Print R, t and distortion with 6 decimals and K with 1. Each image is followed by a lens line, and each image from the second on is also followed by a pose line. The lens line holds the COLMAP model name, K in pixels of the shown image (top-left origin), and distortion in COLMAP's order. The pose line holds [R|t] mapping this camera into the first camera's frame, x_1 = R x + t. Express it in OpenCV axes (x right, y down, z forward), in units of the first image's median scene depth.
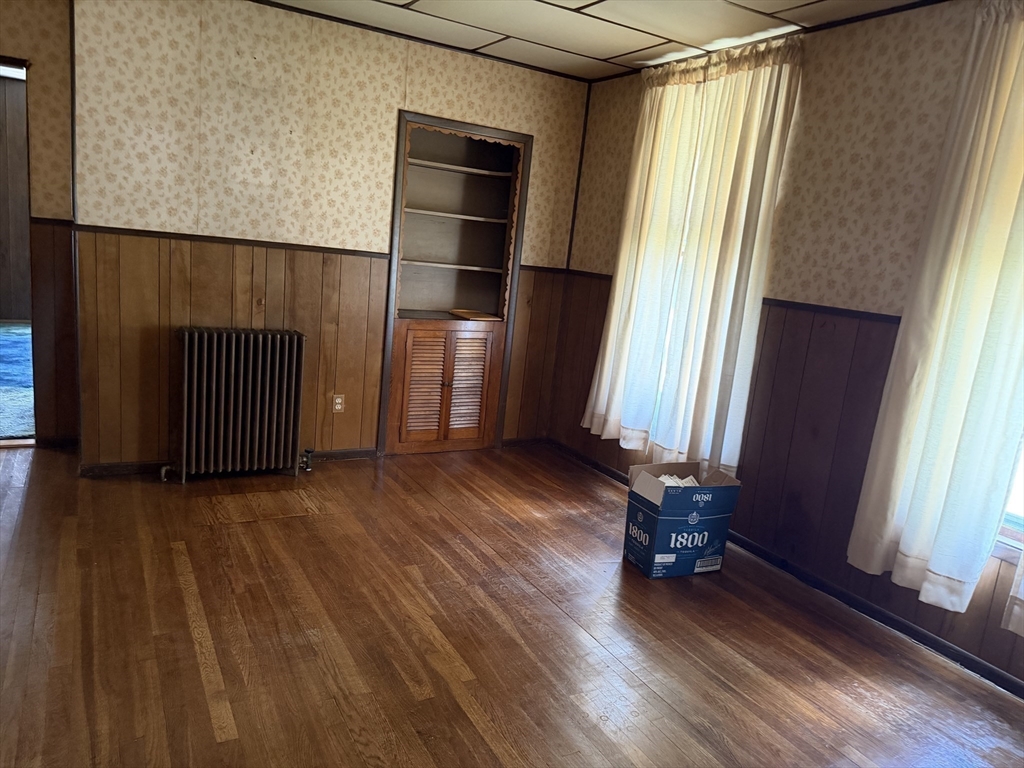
lens RADIAL K [[728.3, 0, 510.8], [0, 728.3, 382.9], [0, 0, 1]] dist [0.004789, 0.001977]
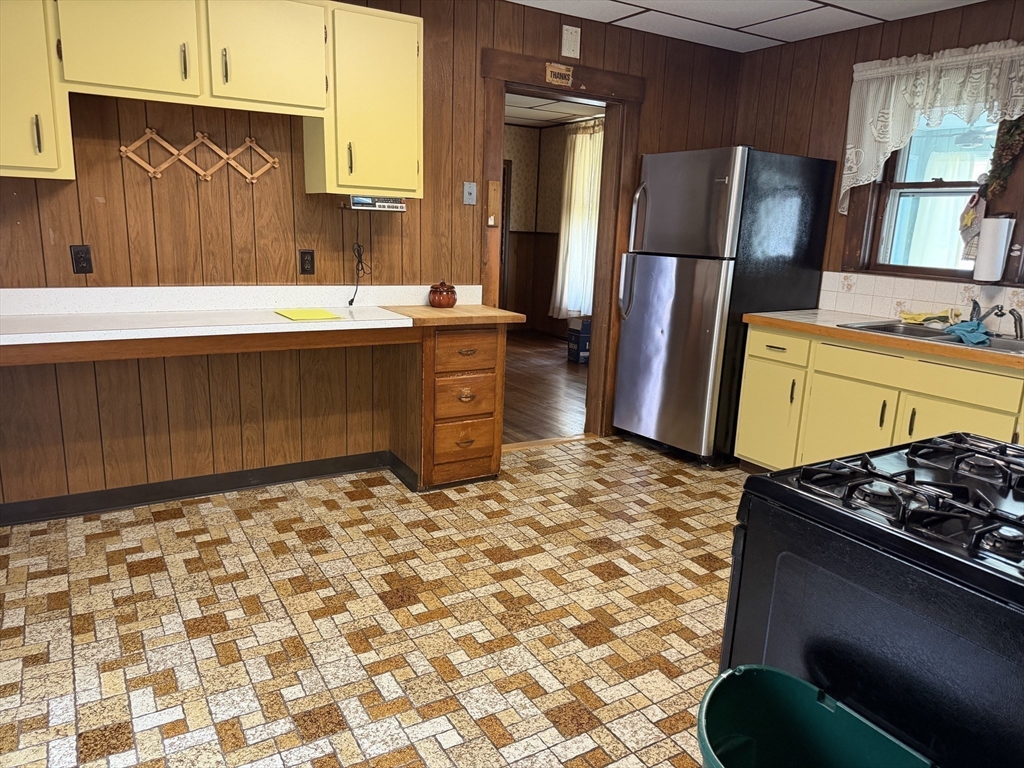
lens RADIAL K [[728.3, 0, 513.0], [0, 728.3, 388.1], [0, 0, 1]] dist [0.004789, 0.001977]
pose [[0.997466, -0.068975, 0.017450, -0.038675], [0.068512, 0.997314, 0.025897, 0.193958], [-0.019190, -0.024636, 0.999512, -0.880451]]
